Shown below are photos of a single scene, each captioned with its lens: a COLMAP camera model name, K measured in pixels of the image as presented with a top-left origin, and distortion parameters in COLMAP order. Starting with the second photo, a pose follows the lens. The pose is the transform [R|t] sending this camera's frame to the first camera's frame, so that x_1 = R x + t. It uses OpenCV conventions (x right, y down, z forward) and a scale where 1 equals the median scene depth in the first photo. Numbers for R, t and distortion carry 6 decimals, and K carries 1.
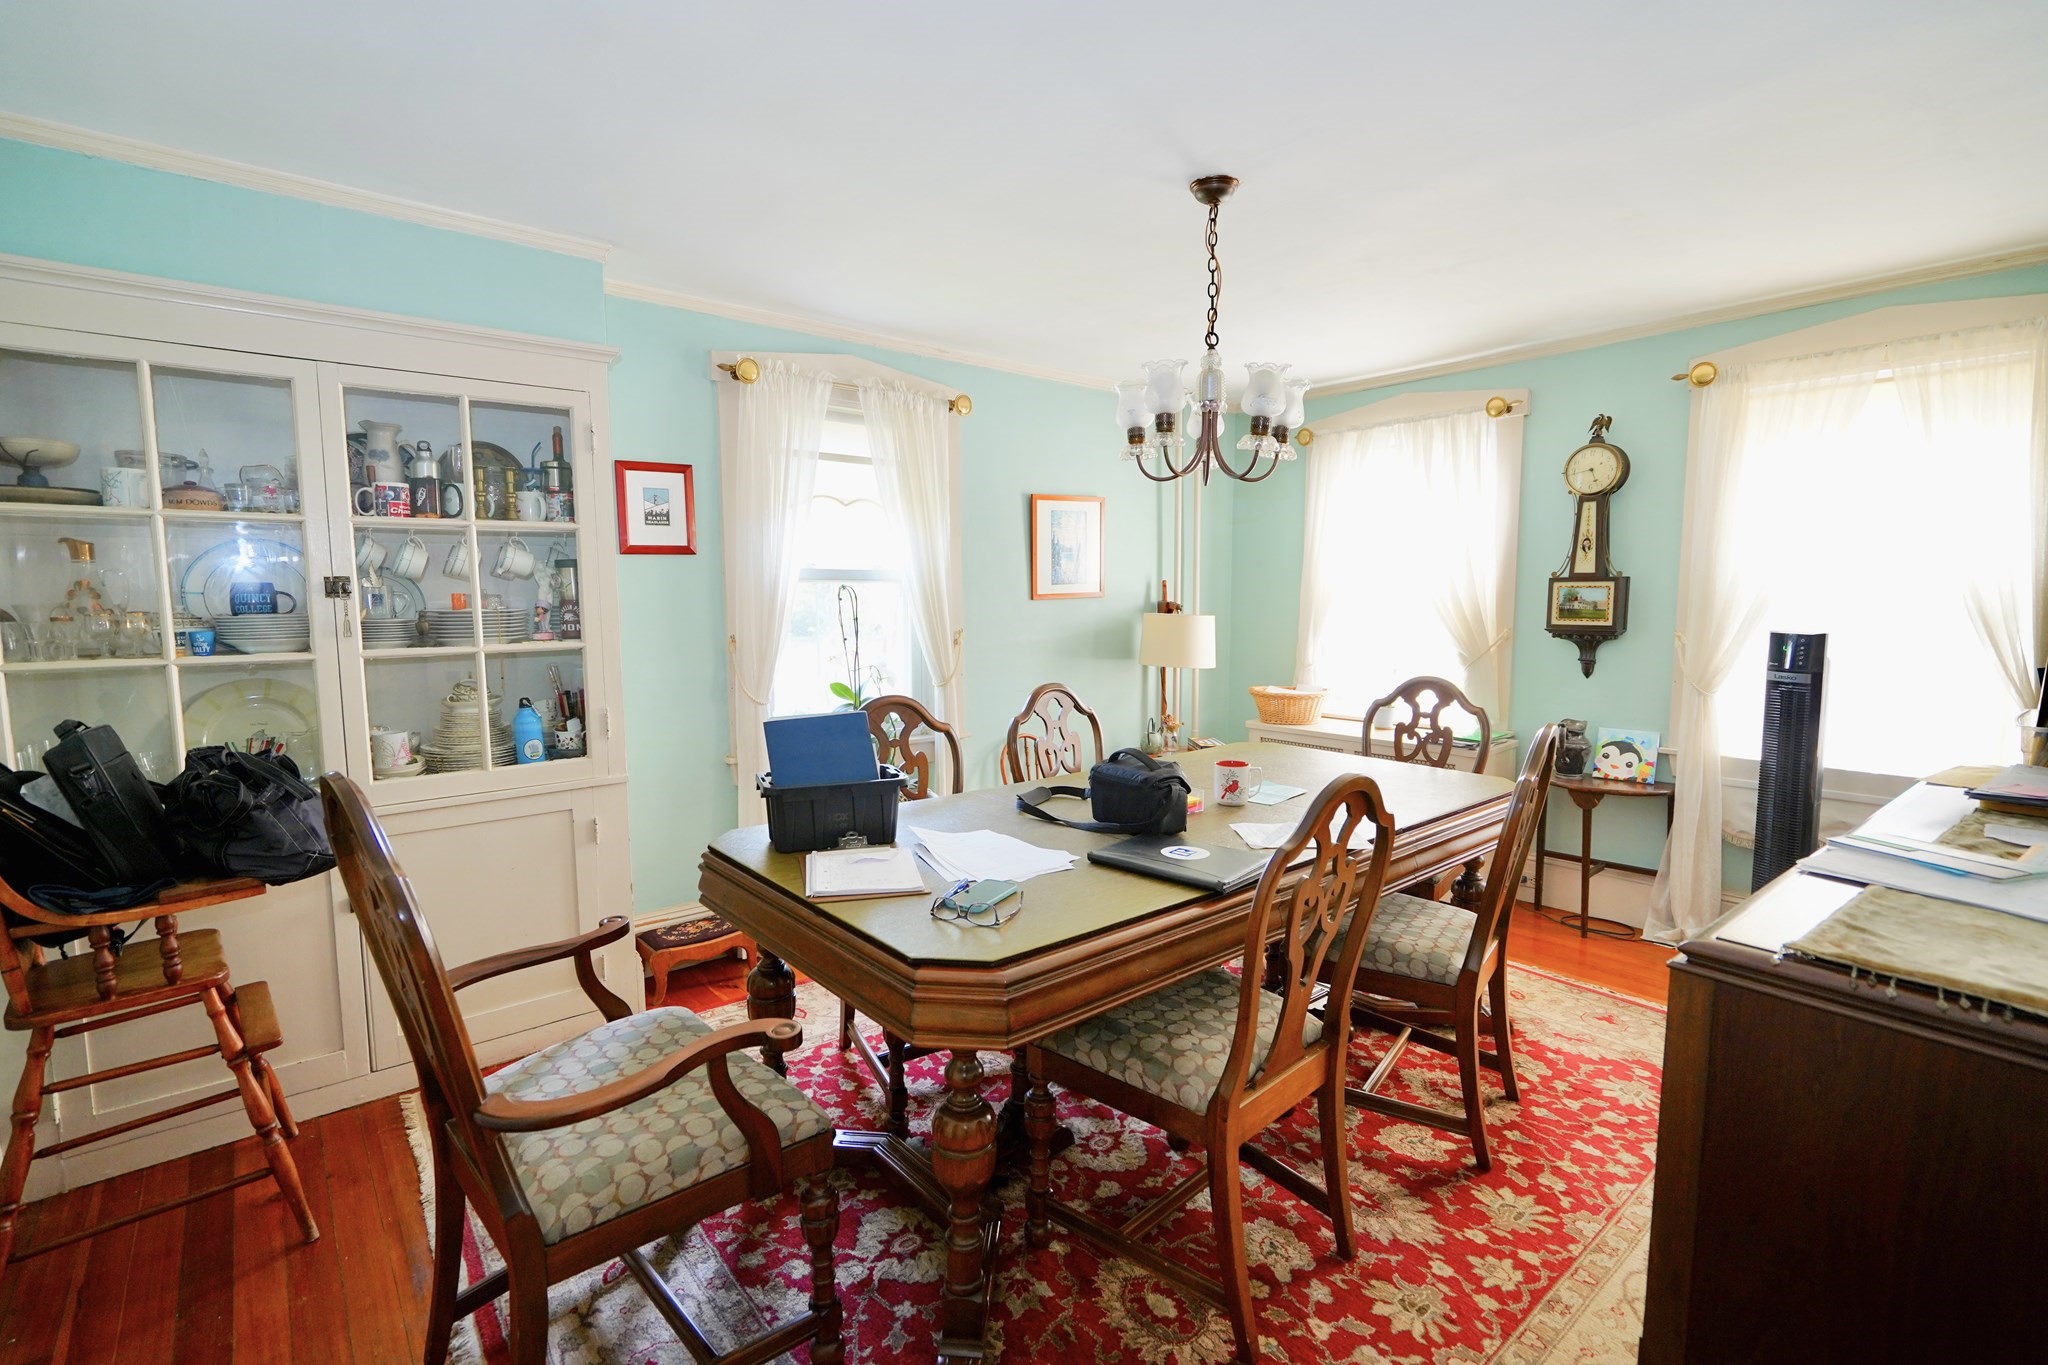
lens RADIAL K [[922.8, 0, 1006.1], [0, 922.8, 673.7], [0, 0, 1]] dist [-0.008283, 0.001422]
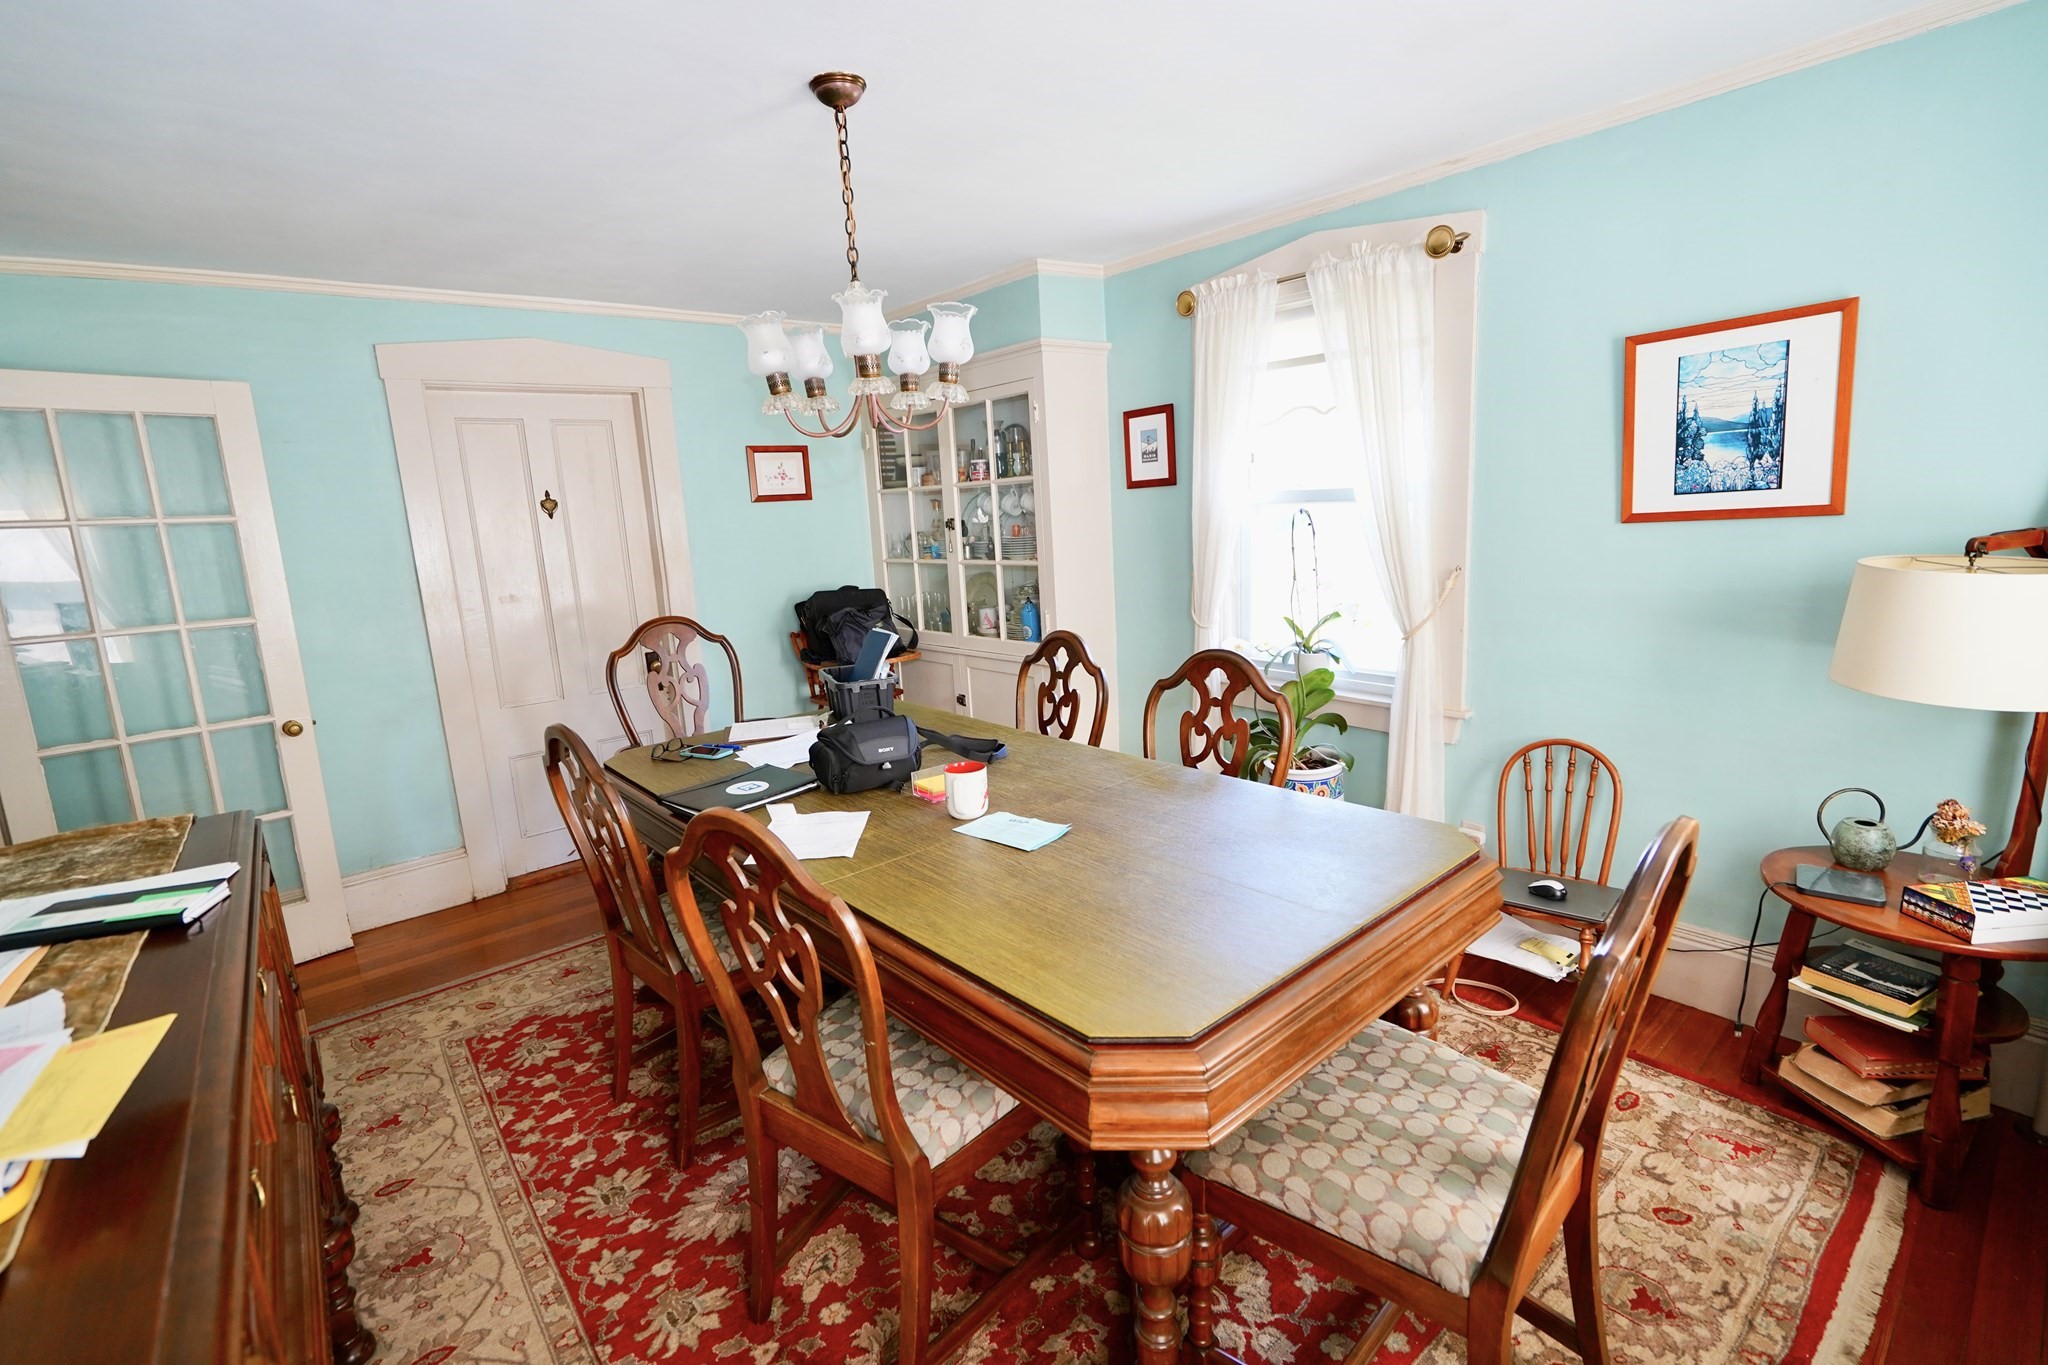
lens RADIAL K [[922.8, 0, 1009.9], [0, 922.8, 681.1], [0, 0, 1]] dist [-0.008283, 0.001422]
pose [[0.018656, 0.192364, -0.981146, 1.376230], [-0.038594, 0.980724, 0.191548, -0.179283], [0.999081, 0.034293, 0.025721, 1.357296]]
